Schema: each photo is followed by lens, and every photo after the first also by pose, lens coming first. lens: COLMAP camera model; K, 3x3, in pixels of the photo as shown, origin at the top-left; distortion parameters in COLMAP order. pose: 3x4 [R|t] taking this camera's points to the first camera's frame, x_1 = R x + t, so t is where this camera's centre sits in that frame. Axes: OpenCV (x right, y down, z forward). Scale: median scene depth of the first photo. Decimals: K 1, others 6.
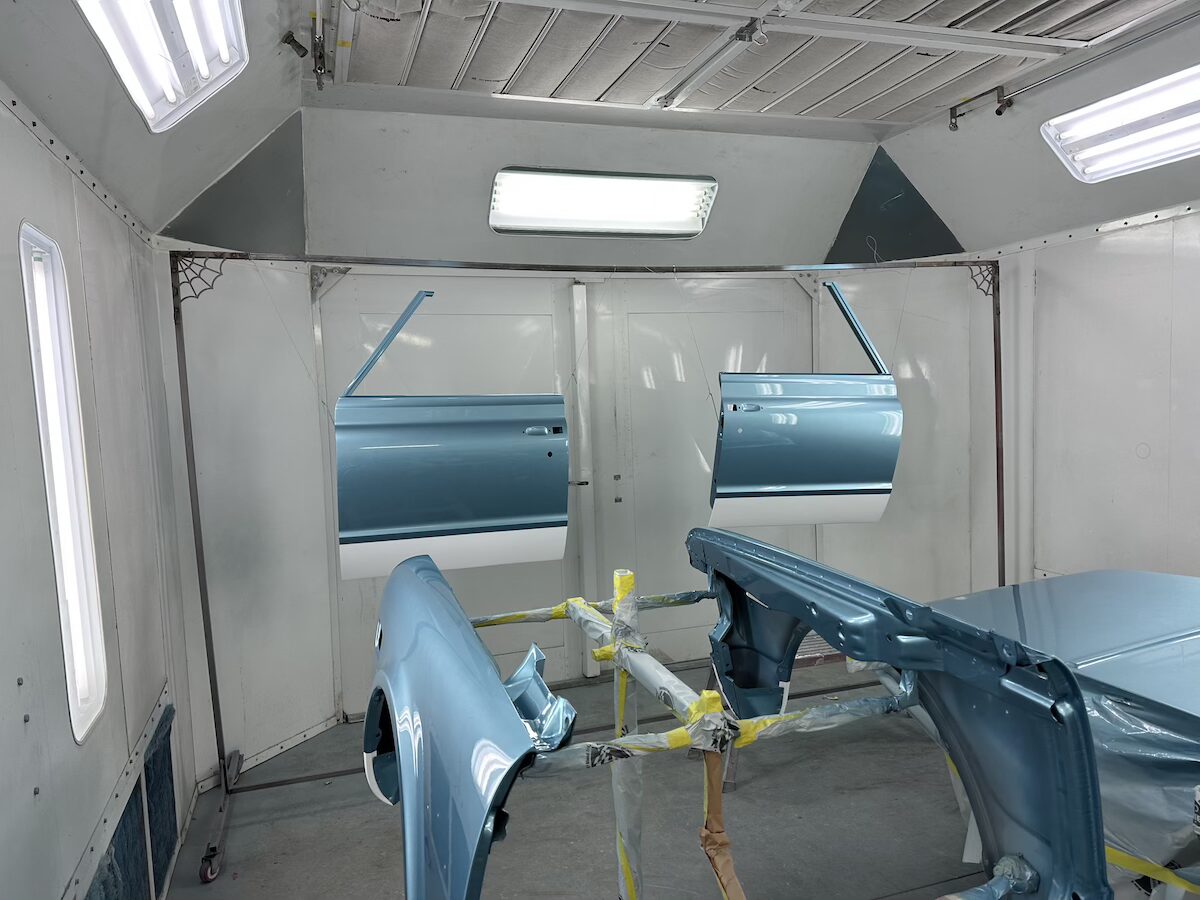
lens RADIAL K [[837.5, 0, 597.8], [0, 837.5, 453.1], [0, 0, 1]] dist [0.043449, -0.061268]
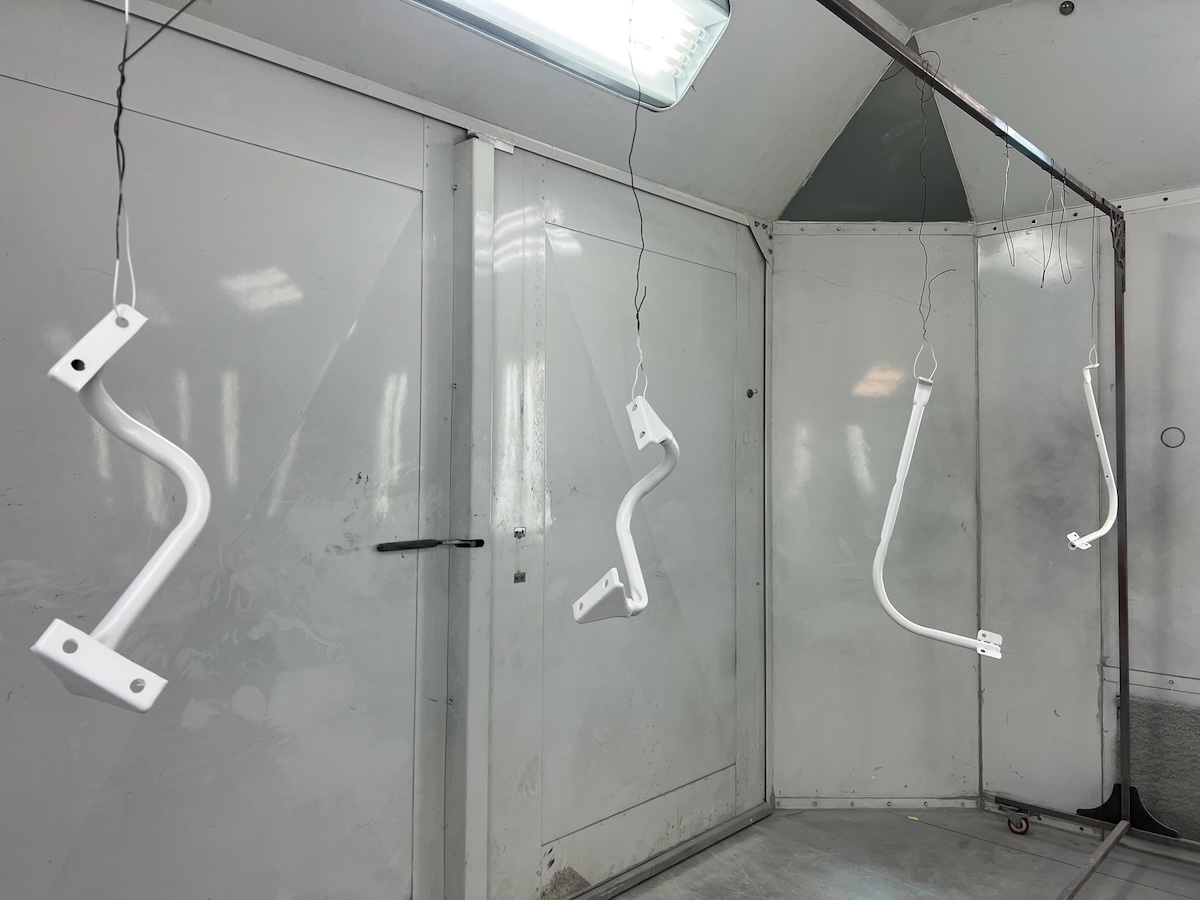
lens RADIAL K [[907.9, 0, 599.5], [0, 907.9, 447.9], [0, 0, 1]] dist [0.006676, -0.005284]
pose [[0.869724, 0.050554, 0.490943, -0.209540], [-0.002590, 0.995194, -0.097889, 0.031382], [-0.493532, 0.083865, 0.865675, 0.489553]]
